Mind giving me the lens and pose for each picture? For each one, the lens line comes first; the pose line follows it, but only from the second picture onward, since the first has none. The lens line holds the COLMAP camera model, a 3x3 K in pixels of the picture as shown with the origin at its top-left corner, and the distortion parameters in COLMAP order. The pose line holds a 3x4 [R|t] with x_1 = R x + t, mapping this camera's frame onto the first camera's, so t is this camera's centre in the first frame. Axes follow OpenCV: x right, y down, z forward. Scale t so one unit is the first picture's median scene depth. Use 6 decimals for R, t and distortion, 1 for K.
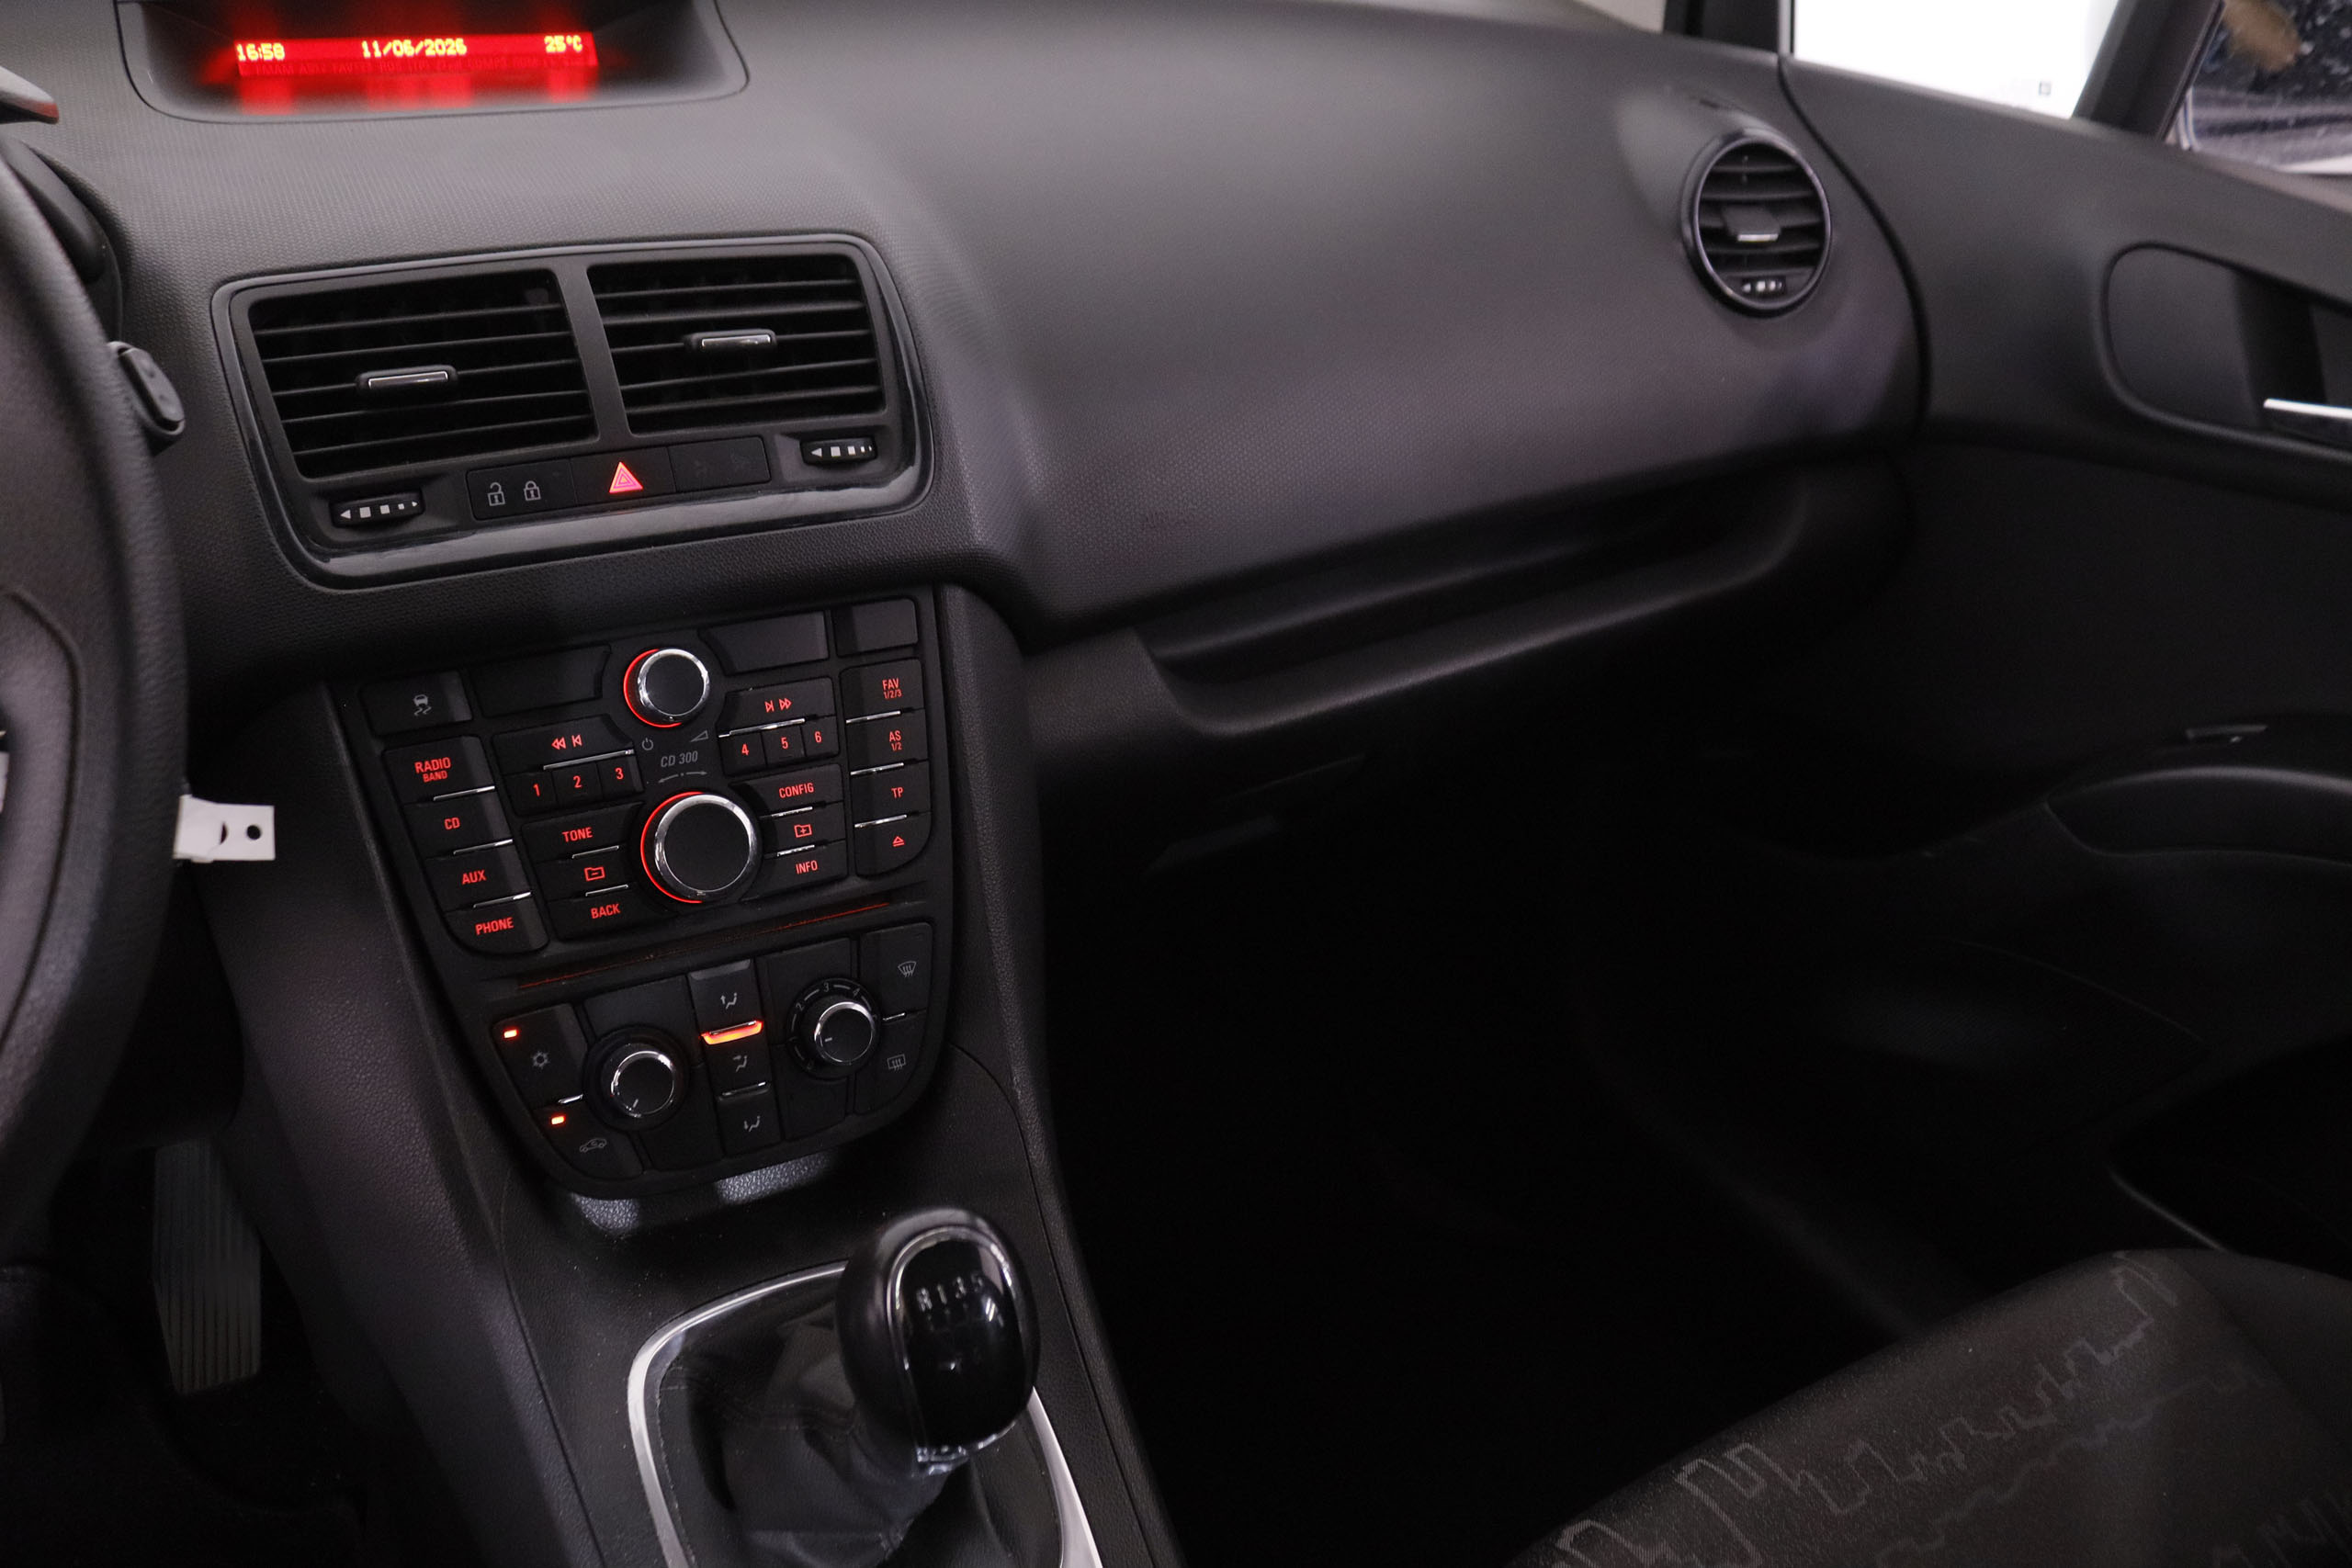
lens RADIAL K [[1946.0, 0, 1167.3], [0, 1946.0, 748.7], [0, 0, 1]] dist [-0.161825, 0.145361]
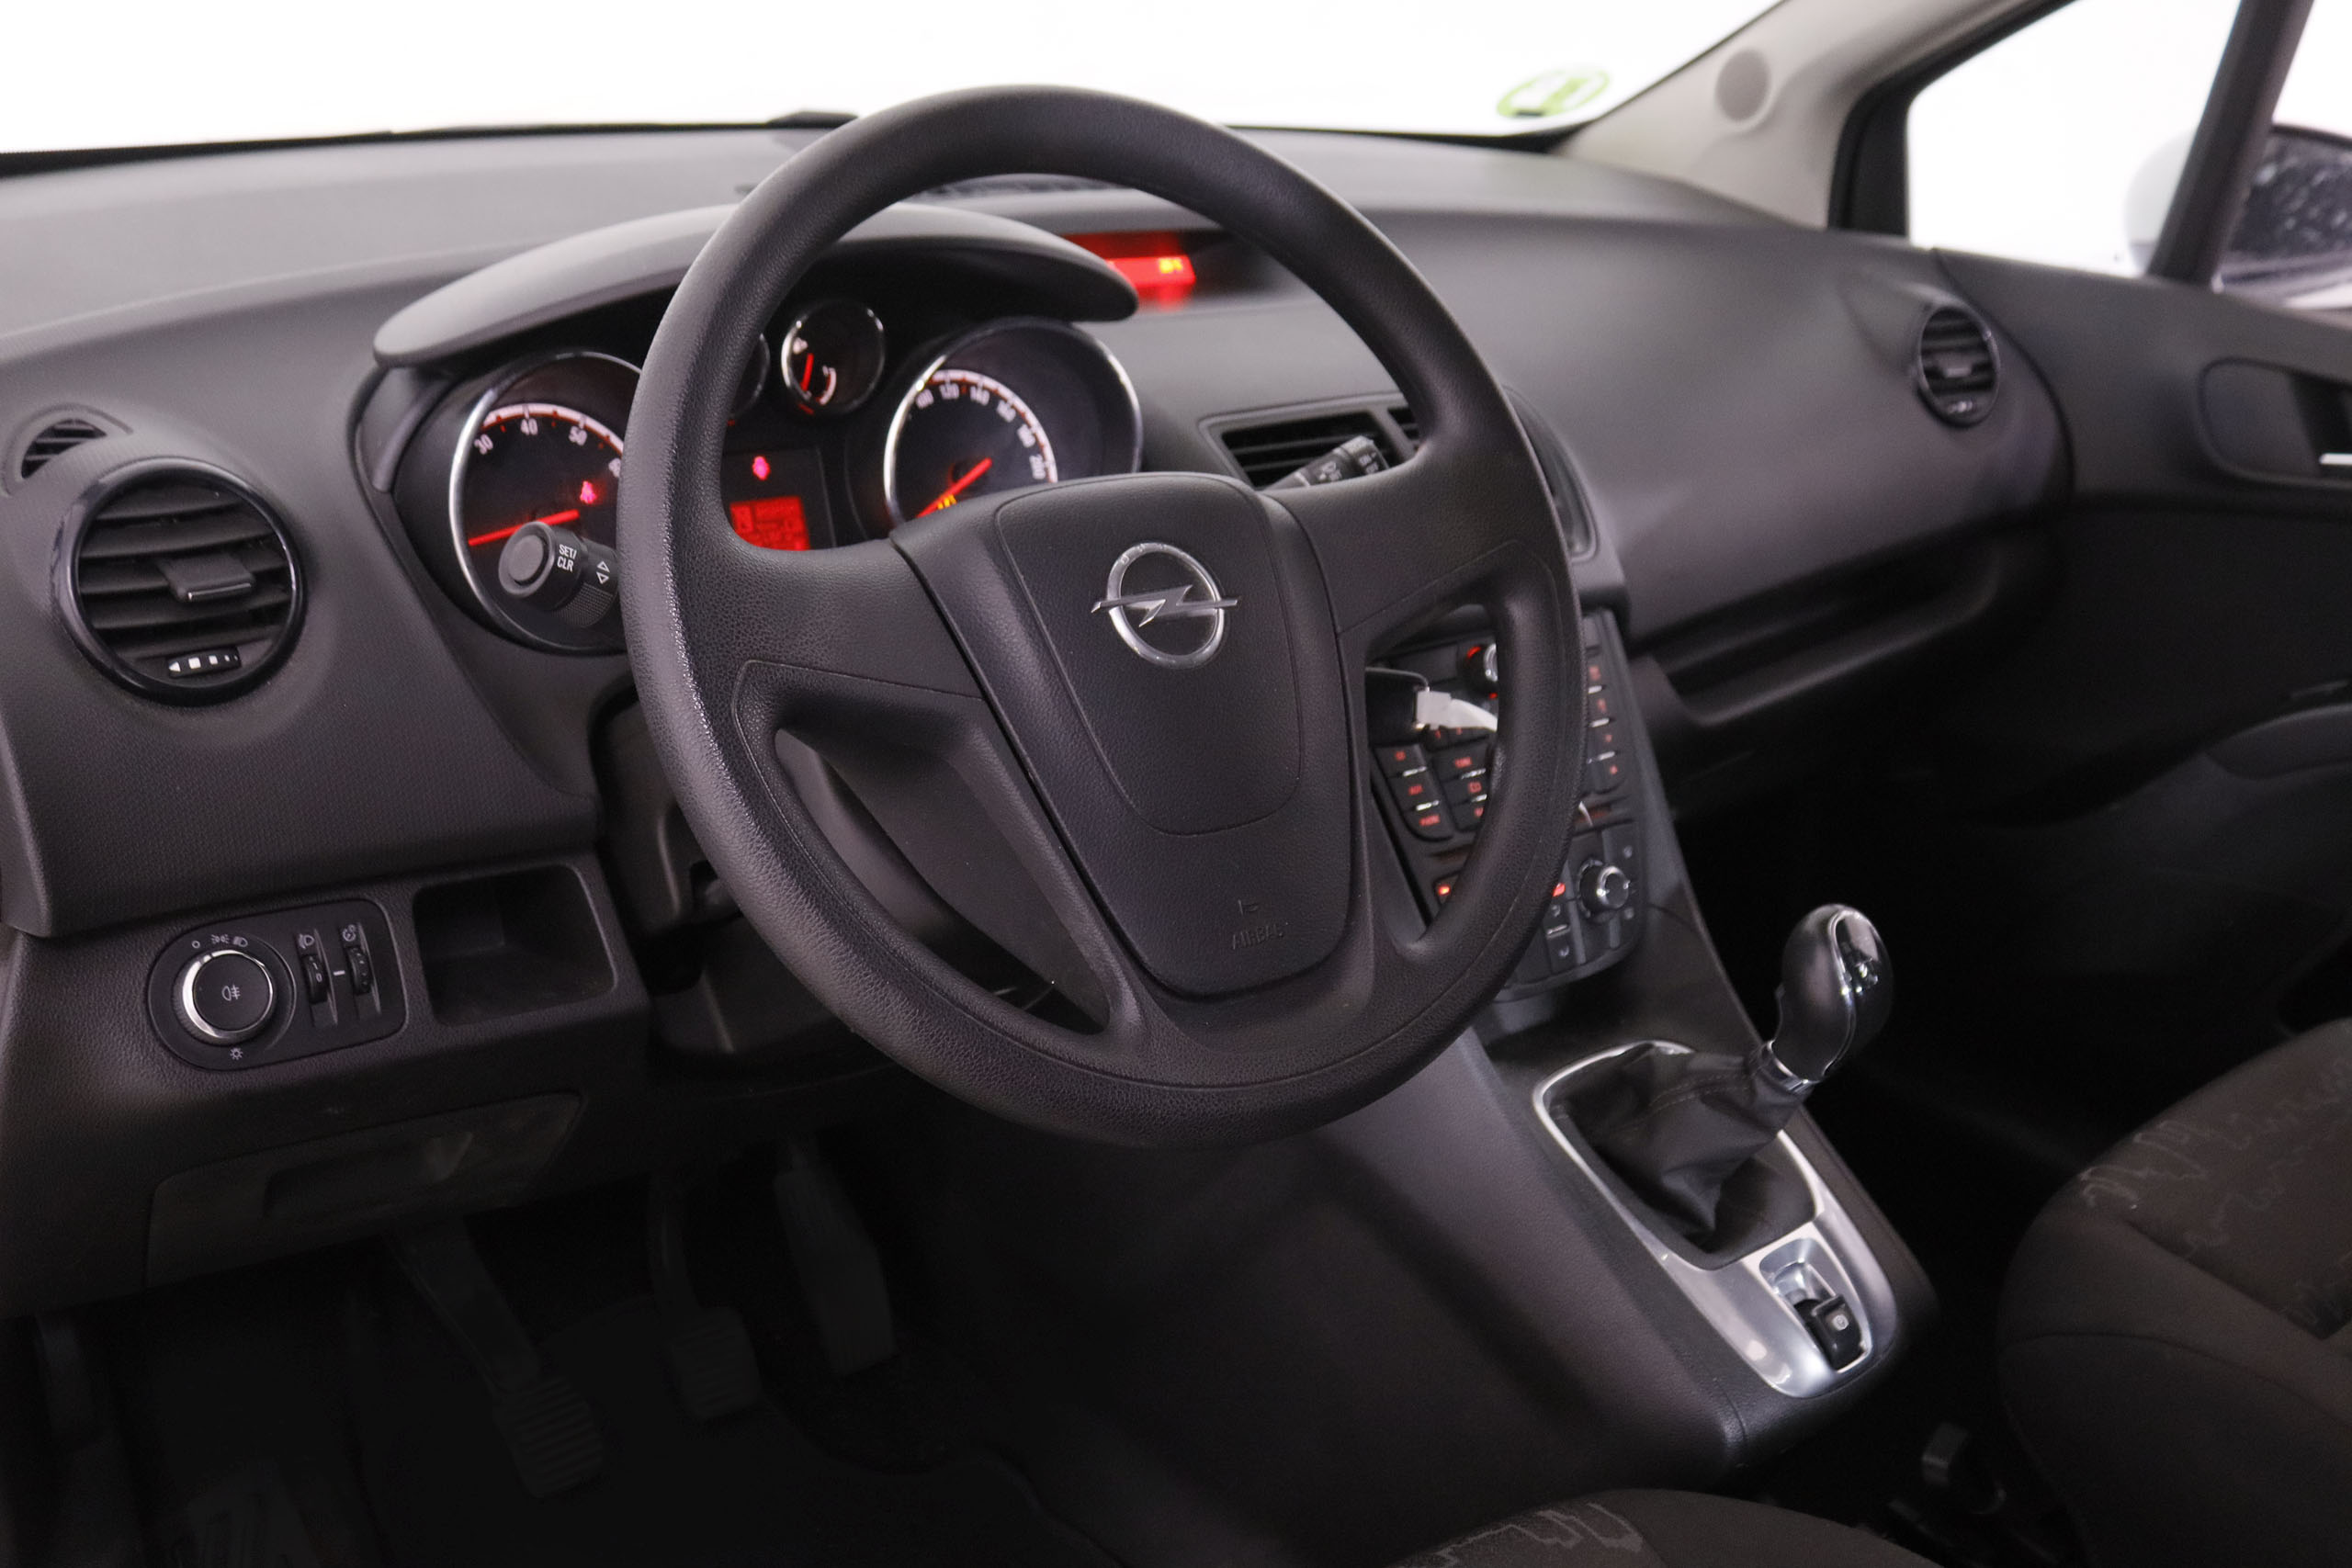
lens RADIAL K [[2177.7, 0, 1272.8], [0, 2177.7, 782.1], [0, 0, 1]] dist [-0.095638, 0.187287]
pose [[0.980827, -0.079171, 0.178071, -0.720224], [0.098145, 0.990096, -0.100385, 0.206742], [-0.168360, 0.115937, 0.978884, -0.645521]]
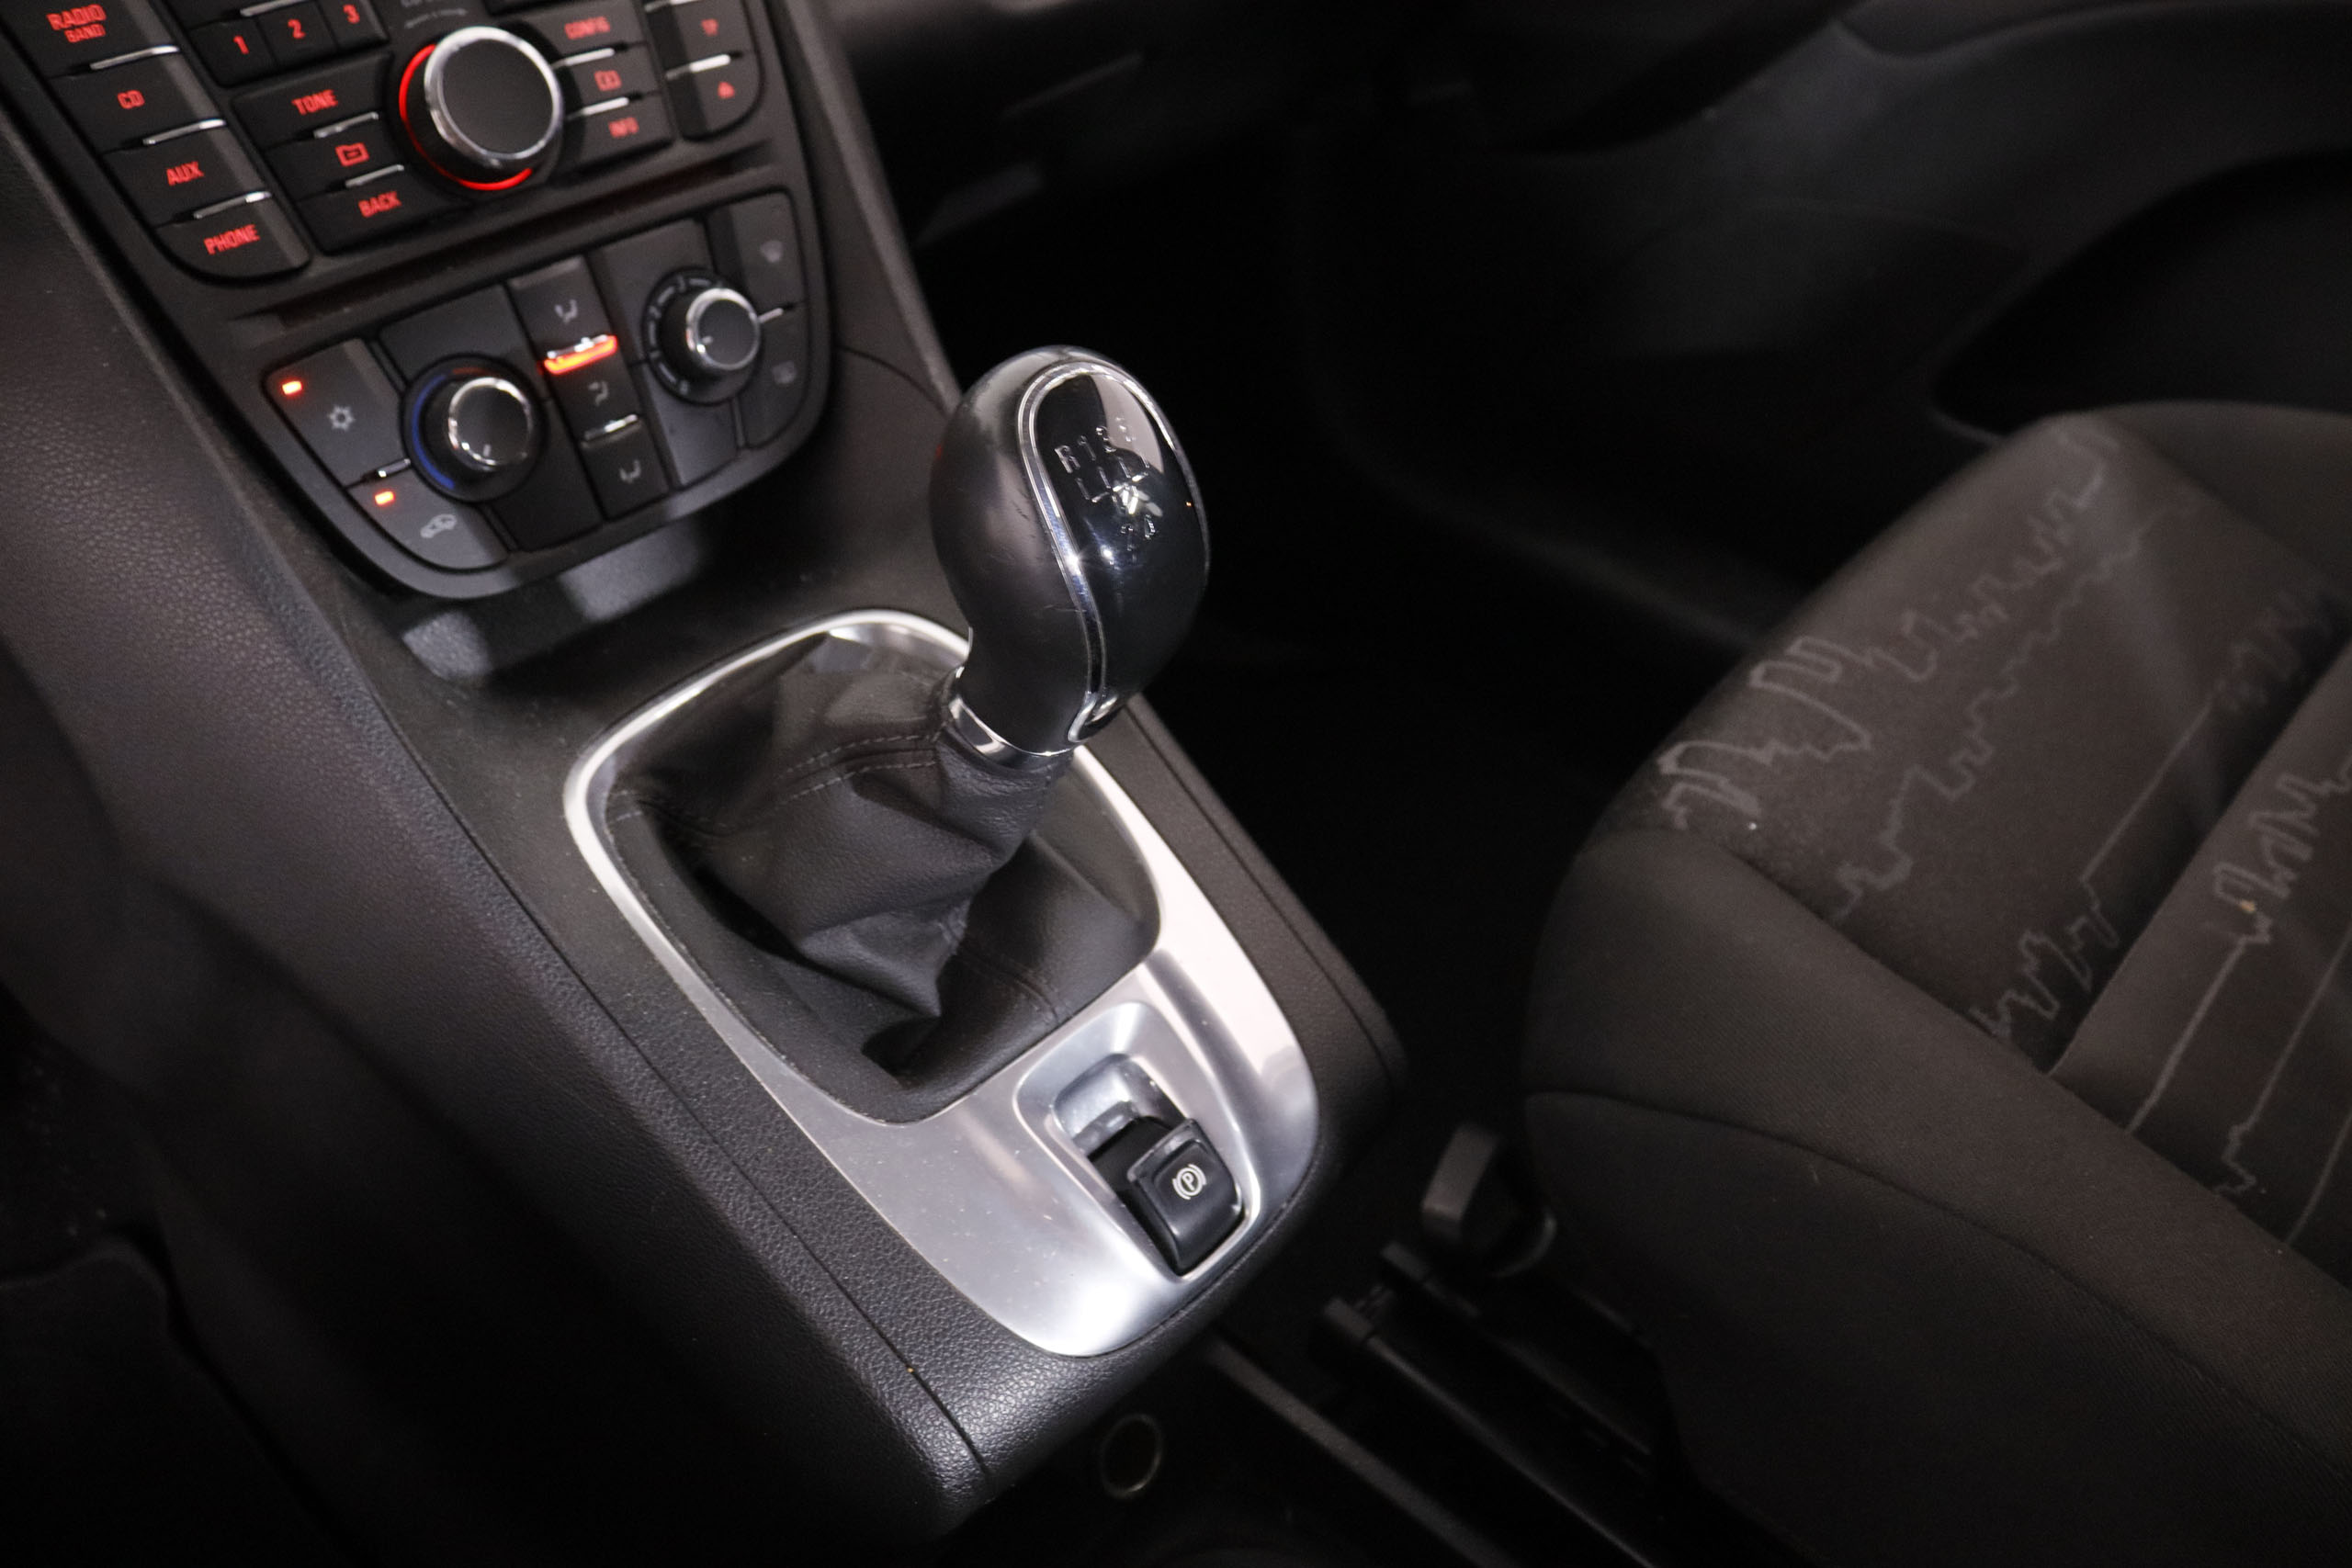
lens RADIAL K [[1946.0, 0, 1167.3], [0, 1946.0, 748.7], [0, 0, 1]] dist [-0.161825, 0.145361]
pose [[0.947045, -0.233712, 0.220190, -0.202194], [0.192058, 0.961843, 0.194863, 0.188100], [-0.257330, -0.142255, 0.955796, 0.201309]]
